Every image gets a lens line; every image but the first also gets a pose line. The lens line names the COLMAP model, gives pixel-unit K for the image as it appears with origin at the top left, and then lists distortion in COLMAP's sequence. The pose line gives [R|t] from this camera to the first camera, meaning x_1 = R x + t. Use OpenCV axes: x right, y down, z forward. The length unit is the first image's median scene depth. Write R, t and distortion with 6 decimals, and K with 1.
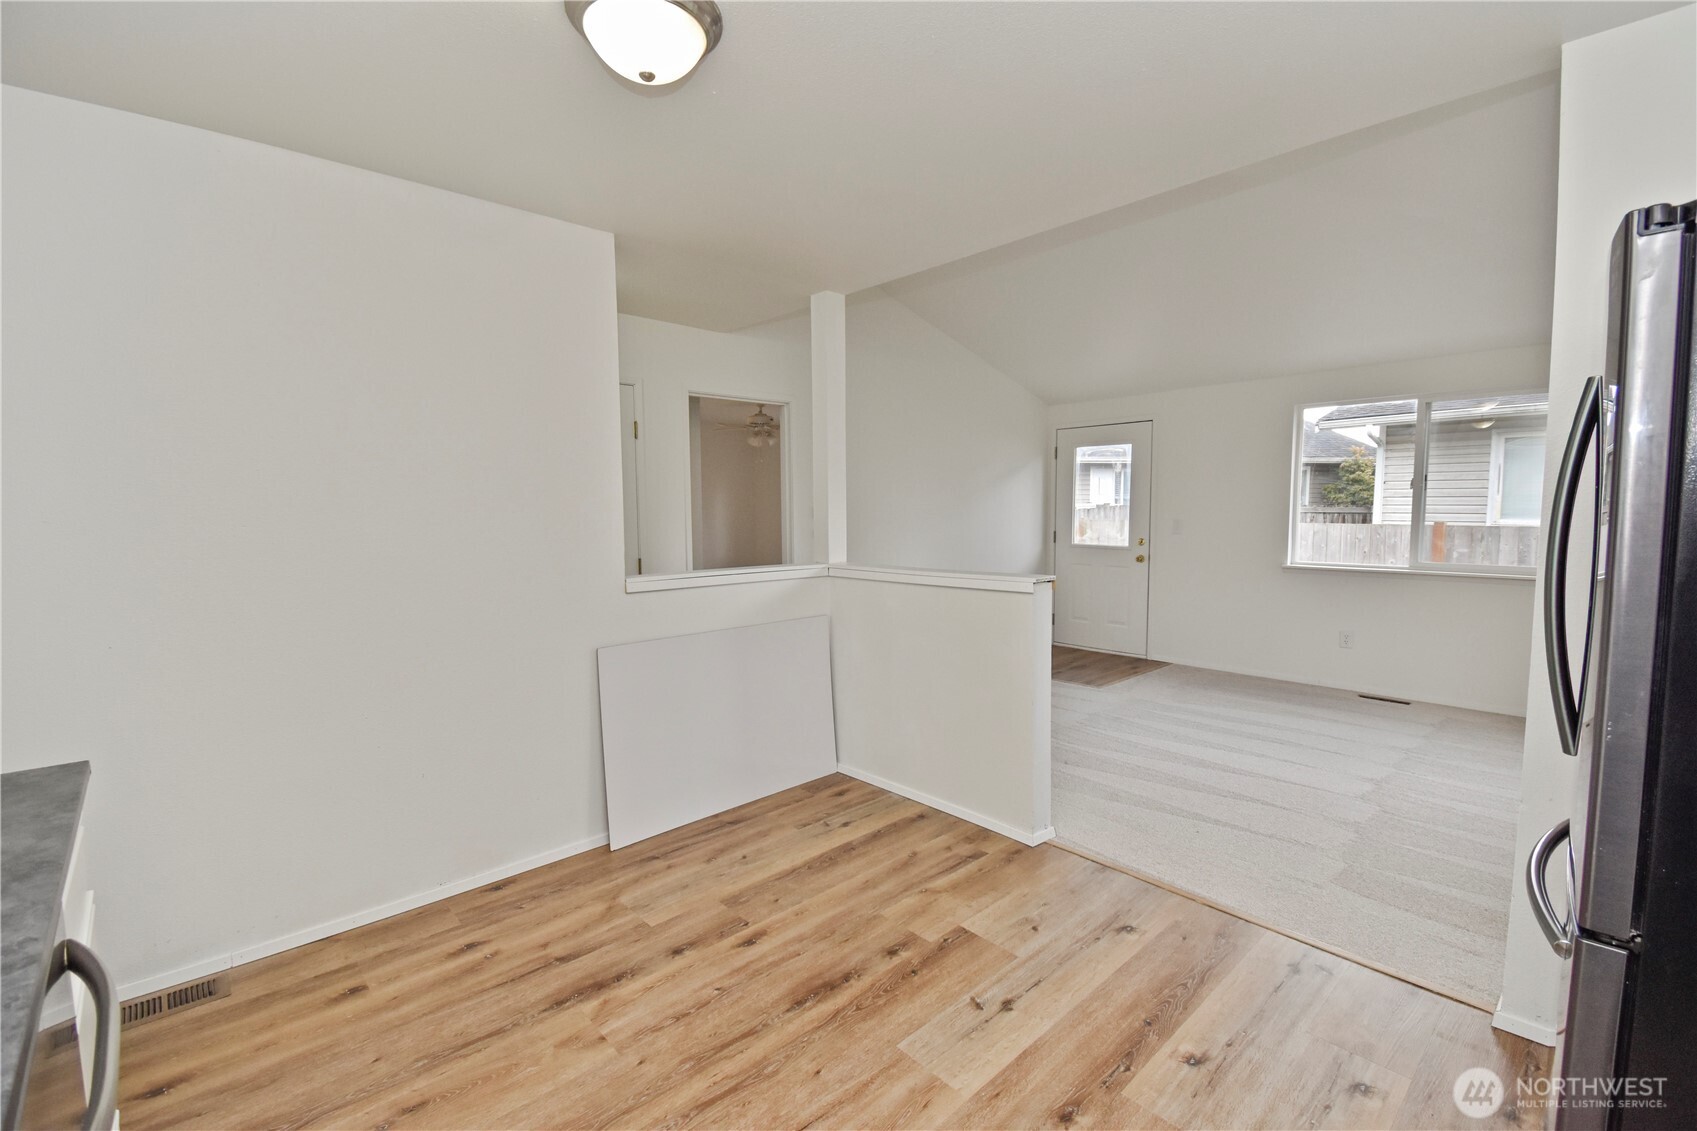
lens RADIAL K [[747.3, 0, 853.9], [0, 747.3, 565.9], [0, 0, 1]] dist [0.036662, -0.028790]
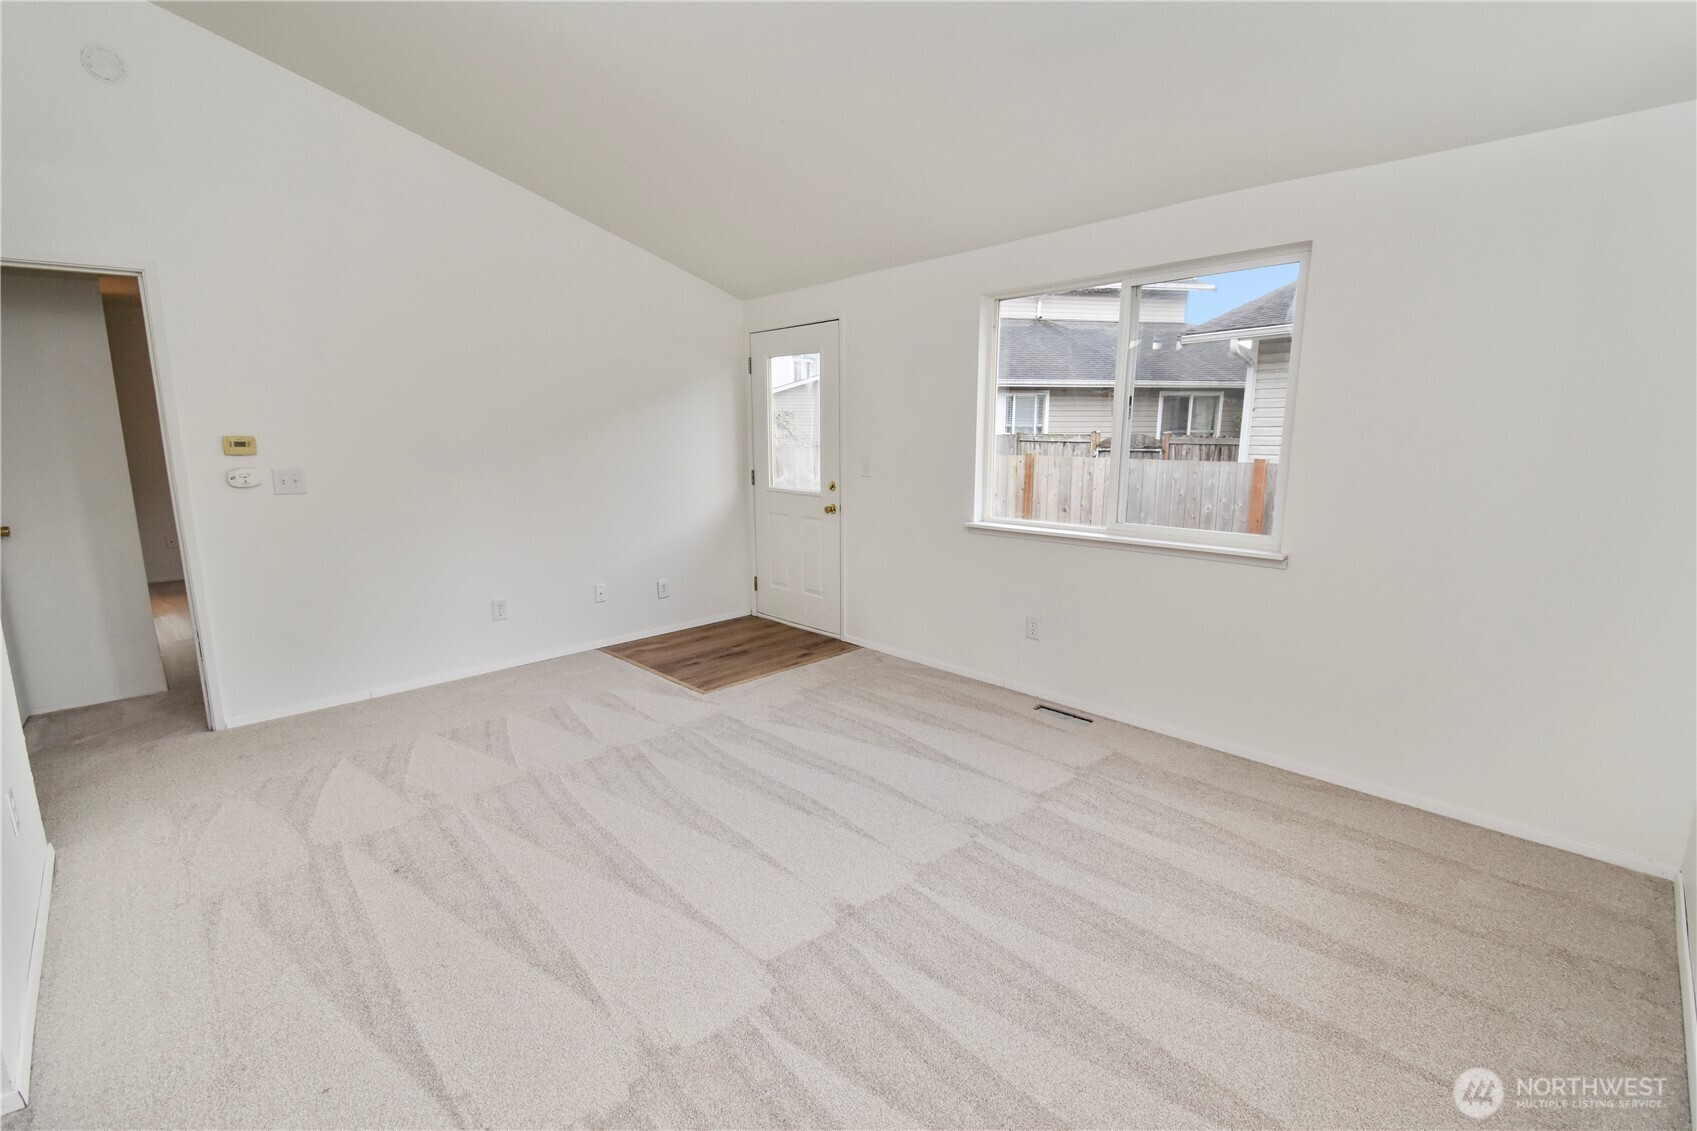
lens RADIAL K [[747.3, 0, 853.9], [0, 747.3, 565.9], [0, 0, 1]] dist [0.036662, -0.028790]
pose [[0.999633, 0.000570, 0.027086, 0.812490], [-0.003172, 0.995366, 0.096109, -0.052488], [-0.026905, -0.096160, 0.995002, 0.522146]]
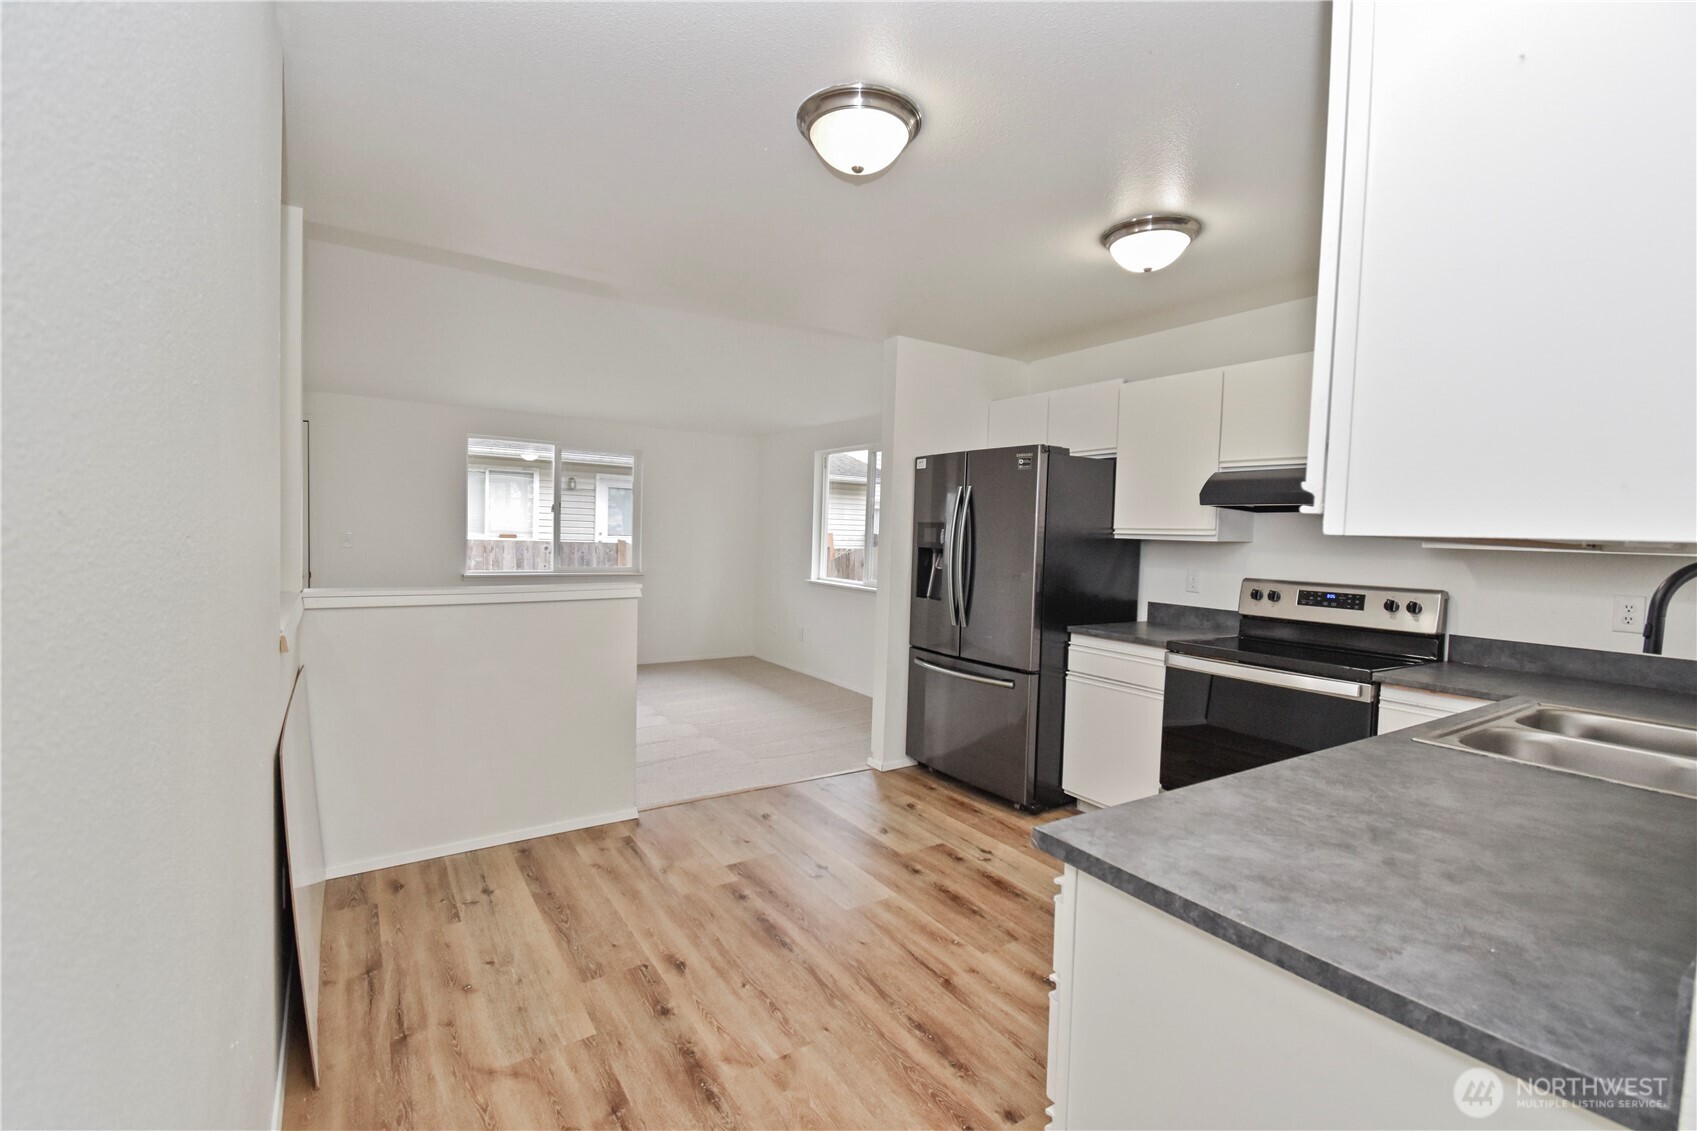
lens RADIAL K [[747.3, 0, 853.9], [0, 747.3, 565.9], [0, 0, 1]] dist [0.036662, -0.028790]
pose [[0.151654, -0.034315, 0.987838, -0.797222], [0.052292, 0.998276, 0.026650, -0.024046], [-0.987049, 0.047614, 0.153187, 0.455515]]
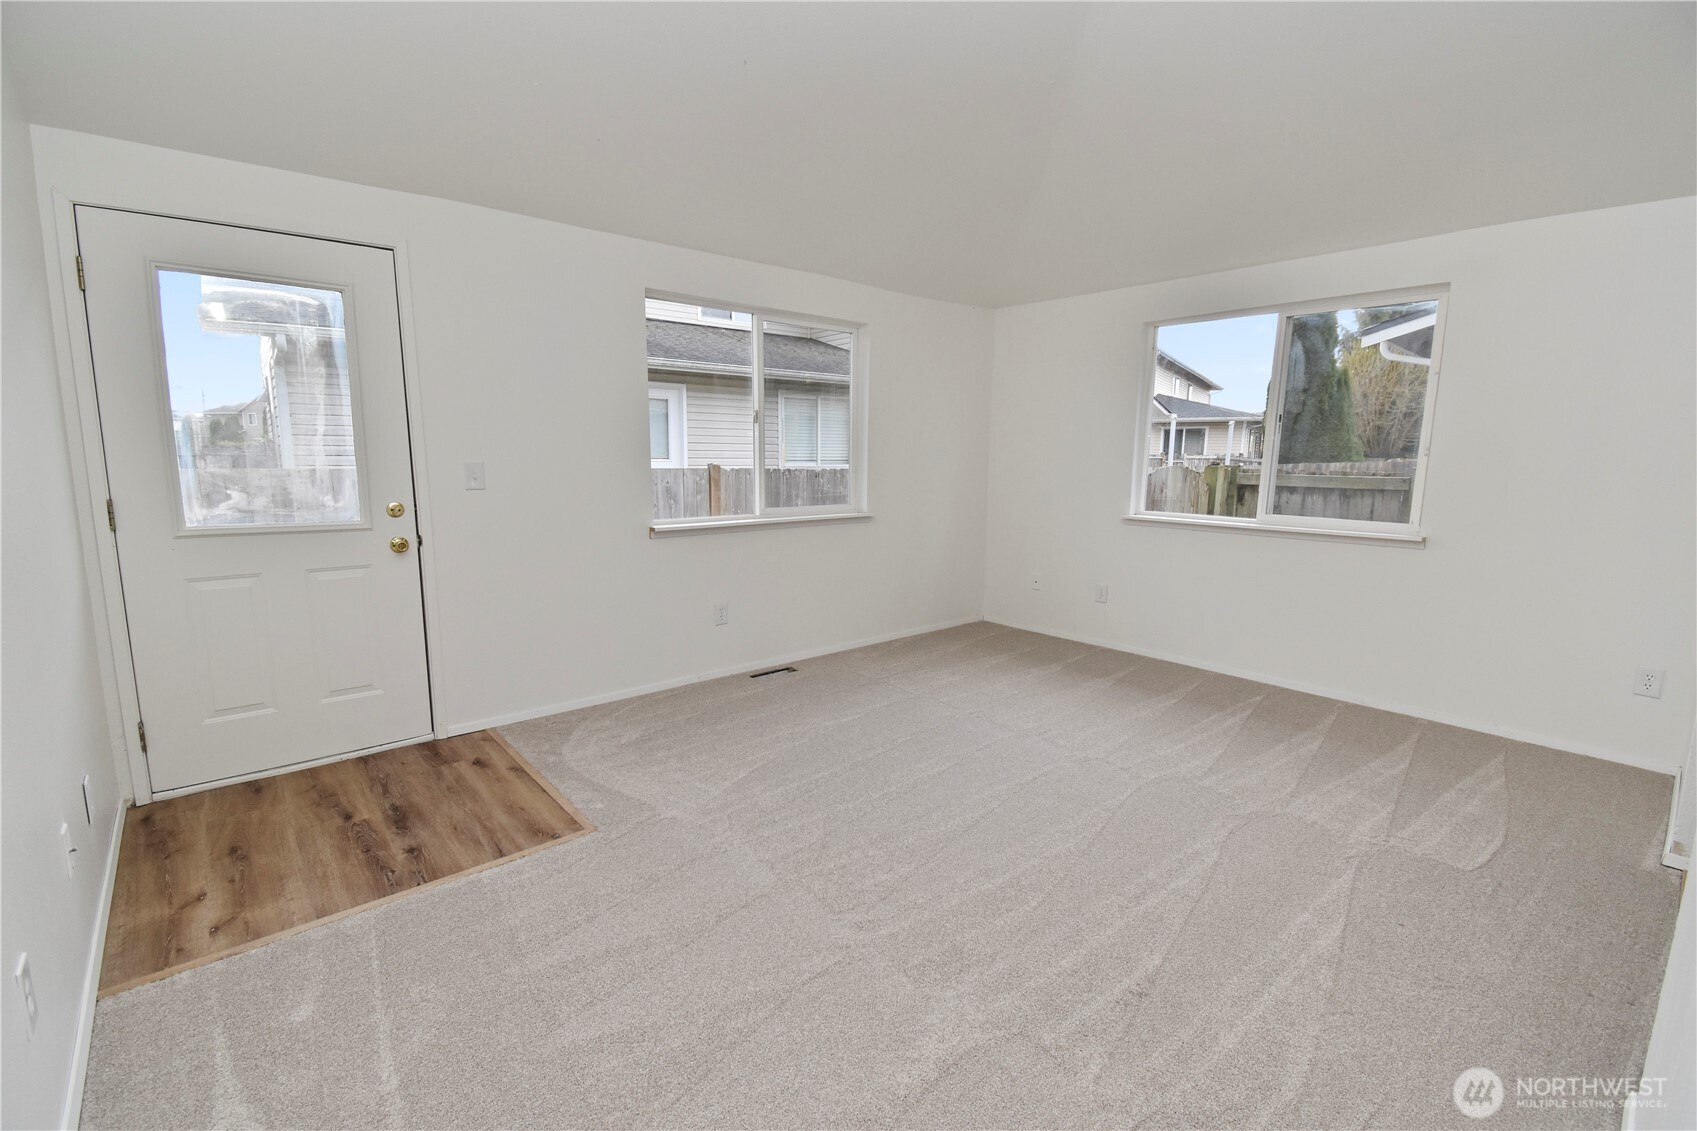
lens RADIAL K [[747.3, 0, 853.9], [0, 747.3, 565.9], [0, 0, 1]] dist [0.036662, -0.028790]
pose [[0.020415, -0.142126, 0.989638, -0.194693], [0.073026, 0.987412, 0.140300, -0.091256], [-0.997121, 0.069405, 0.030537, 1.474770]]
